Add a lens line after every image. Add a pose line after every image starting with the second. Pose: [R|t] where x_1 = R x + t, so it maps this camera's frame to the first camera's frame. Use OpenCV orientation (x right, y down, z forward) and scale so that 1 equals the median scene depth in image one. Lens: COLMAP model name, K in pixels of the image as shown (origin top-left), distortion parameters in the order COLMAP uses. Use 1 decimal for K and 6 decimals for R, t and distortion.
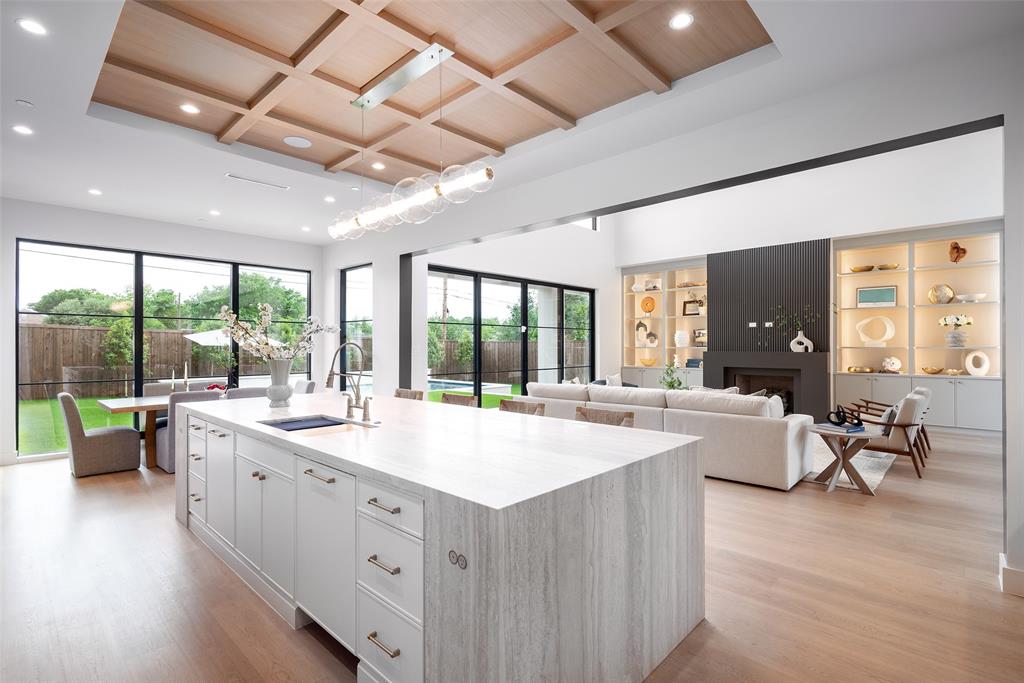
lens RADIAL K [[485.1, 0, 489.9], [0, 485.1, 343.4], [0, 0, 1]] dist [0.000471, 0.000198]
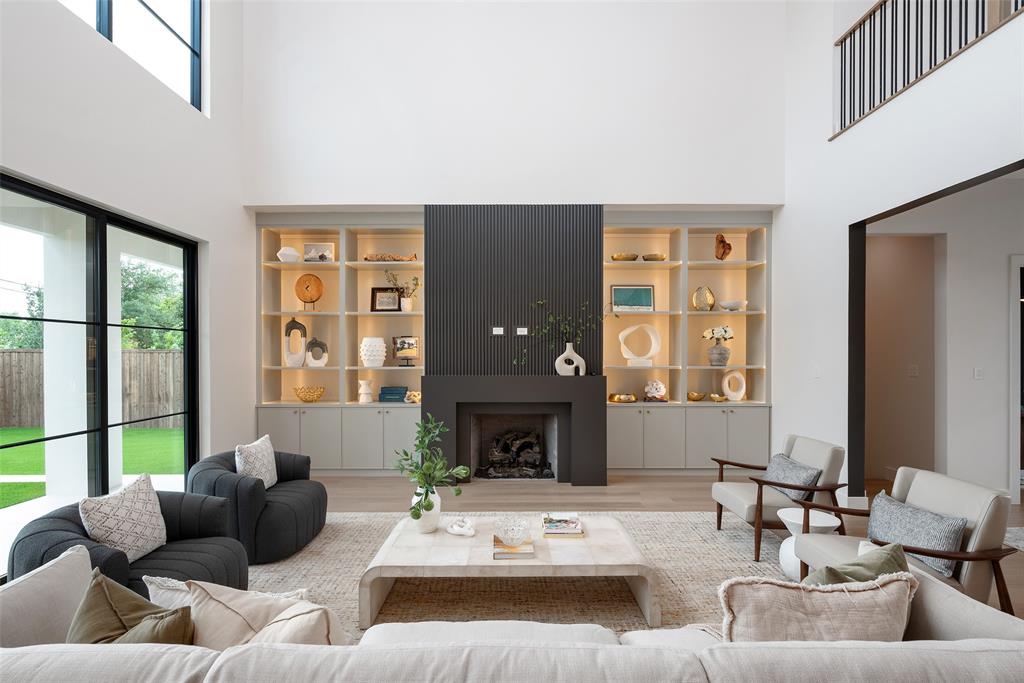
lens RADIAL K [[503.7, 0, 511.2], [0, 503.7, 357.6], [0, 0, 1]] dist [-0.001197, -0.000219]
pose [[0.712598, -0.002167, 0.701569, 0.112011], [-0.004606, 0.999959, 0.007768, -0.009768], [-0.701557, -0.008767, 0.712559, 0.536920]]
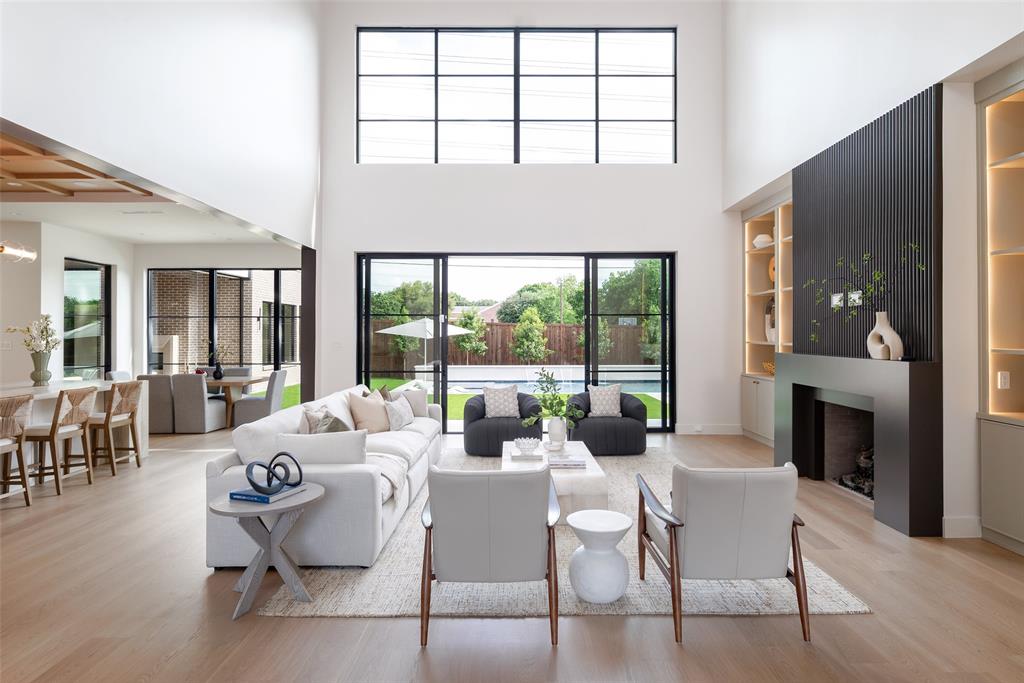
lens RADIAL K [[566.2, 0, 516.6], [0, 566.2, 331.1], [0, 0, 1]] dist [-0.004071, -0.000848]
pose [[0.707656, -0.003937, -0.706546, 0.708473], [0.006125, 0.999981, 0.000562, -0.009598], [0.706531, -0.004725, 0.707667, 0.373525]]
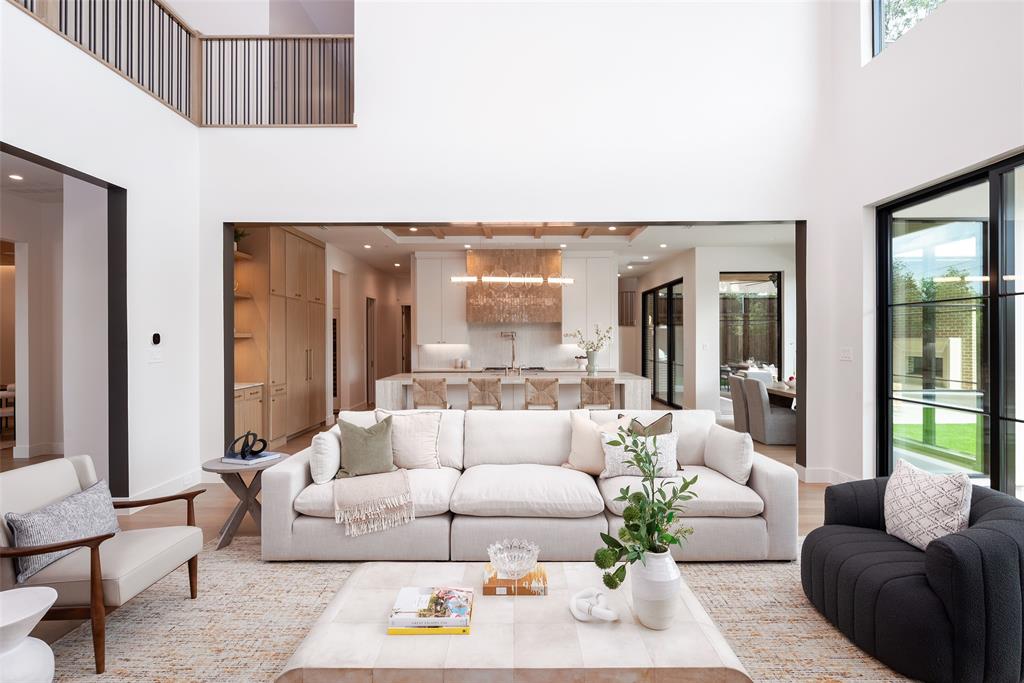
lens RADIAL K [[516.8, 0, 512.0], [0, 516.8, 341.5], [0, 0, 1]] dist [0.000797, -0.000031]
pose [[-0.714550, 0.006828, -0.699551, 0.508158], [0.008680, 0.999962, 0.000894, -0.004874], [0.699531, -0.005433, -0.714582, 0.938965]]
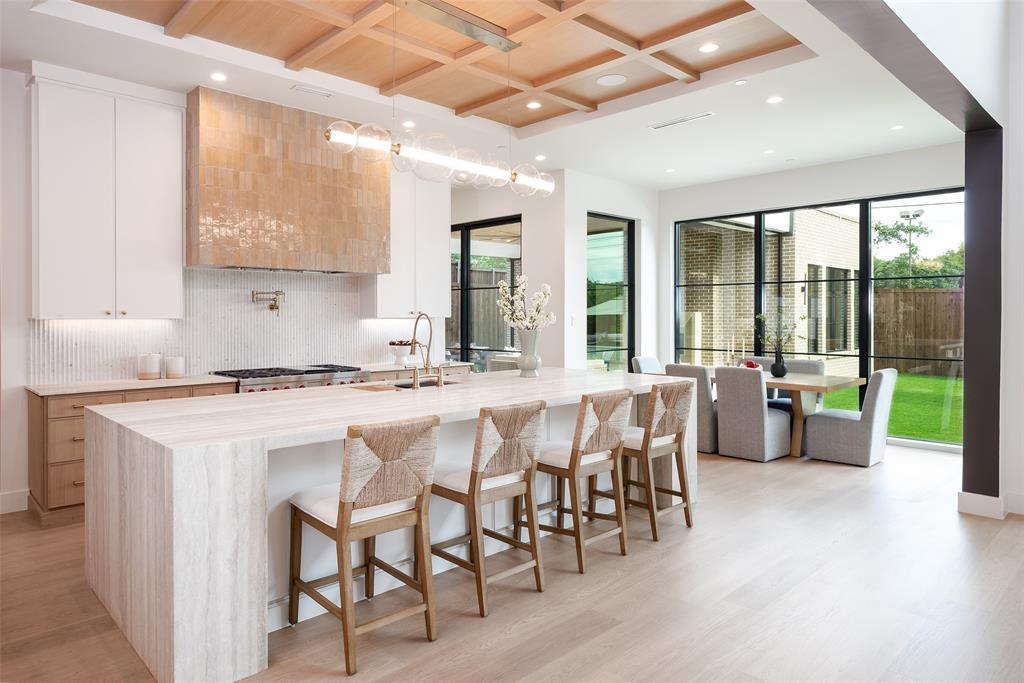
lens RADIAL K [[644.3, 0, 496.5], [0, 644.3, 314.4], [0, 0, 1]] dist [-0.002358, -0.001516]
pose [[-0.029244, -0.001482, -0.999571, 0.371575], [0.008609, 0.999961, -0.001734, 0.000554], [0.999535, -0.008656, -0.029230, 0.410485]]
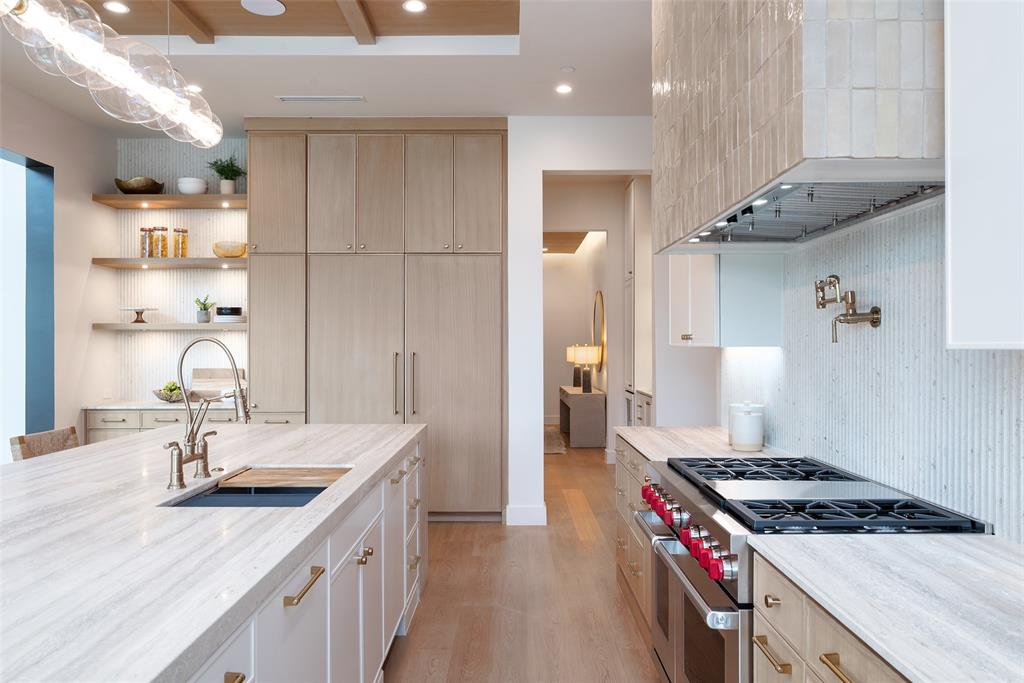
lens RADIAL K [[727.9, 0, 512.0], [0, 727.9, 341.5], [0, 0, 1]] dist [-0.001884, -0.000516]
pose [[-0.704974, 0.004253, 0.709220, -0.328176], [-0.003789, 0.999945, -0.009762, 0.002488], [-0.709223, -0.009569, -0.704920, 0.448246]]
